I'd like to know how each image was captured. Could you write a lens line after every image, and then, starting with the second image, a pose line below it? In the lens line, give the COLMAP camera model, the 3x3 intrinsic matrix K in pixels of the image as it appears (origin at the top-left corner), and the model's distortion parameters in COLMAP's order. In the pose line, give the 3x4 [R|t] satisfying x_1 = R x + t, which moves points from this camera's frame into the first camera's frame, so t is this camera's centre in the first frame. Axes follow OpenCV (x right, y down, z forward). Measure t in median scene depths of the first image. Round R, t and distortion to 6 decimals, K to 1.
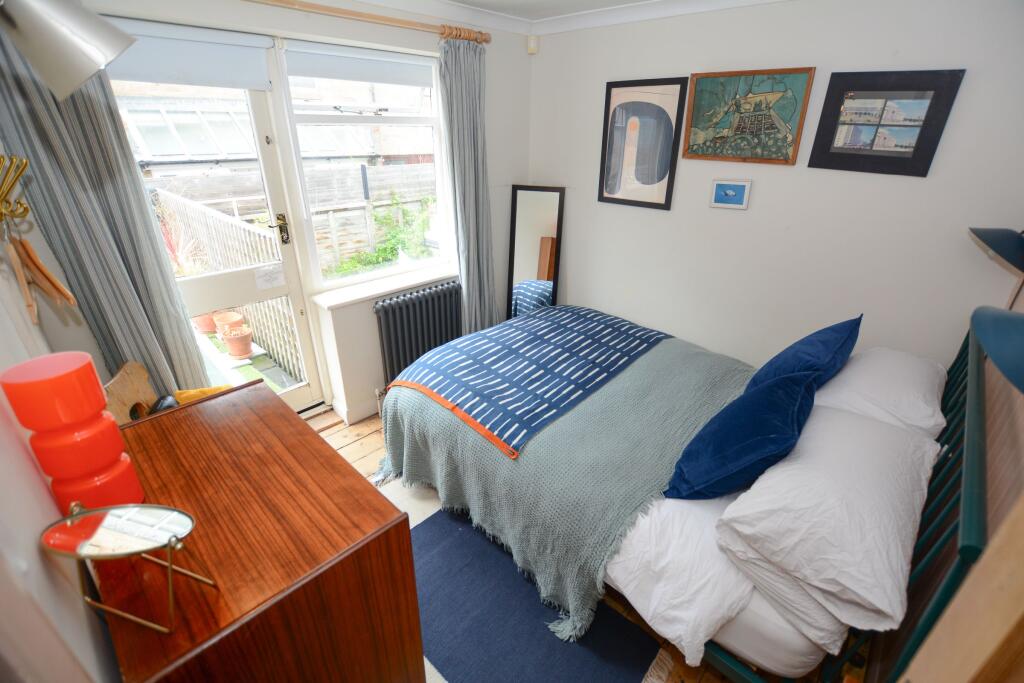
lens RADIAL K [[454.6, 0, 516.0], [0, 454.6, 338.3], [0, 0, 1]] dist [-0.004190, -0.001199]
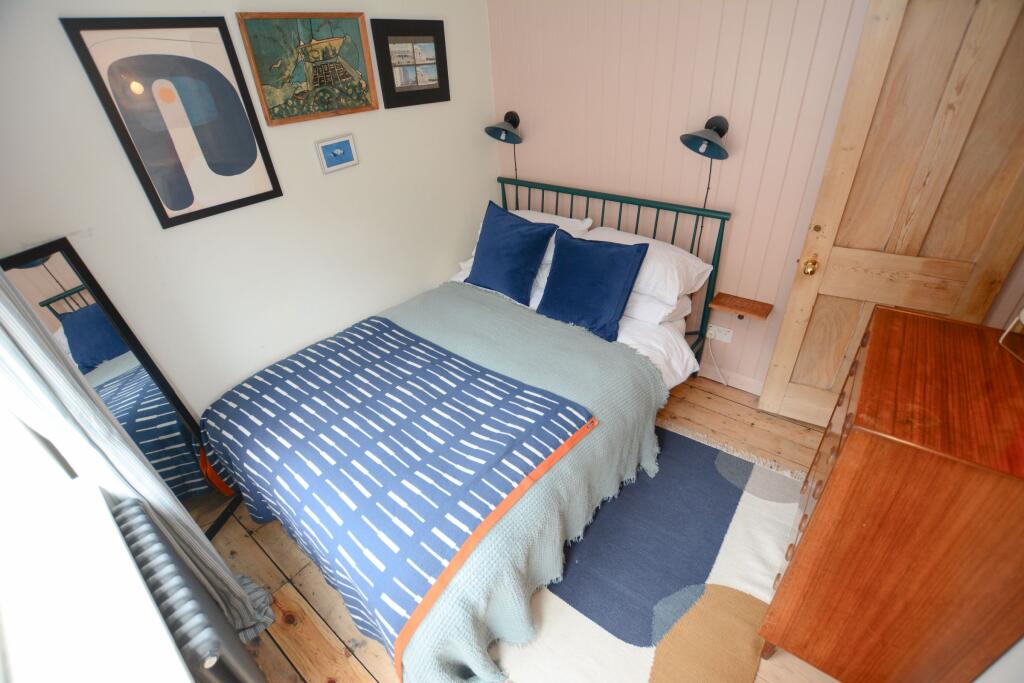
lens RADIAL K [[454.6, 0, 517.7], [0, 454.6, 338.6], [0, 0, 1]] dist [-0.004190, -0.001199]
pose [[-0.083992, -0.547892, 0.832322, -0.586165], [0.475578, 0.711964, 0.516656, -0.380428], [-0.875655, 0.439229, 0.200766, 0.709747]]
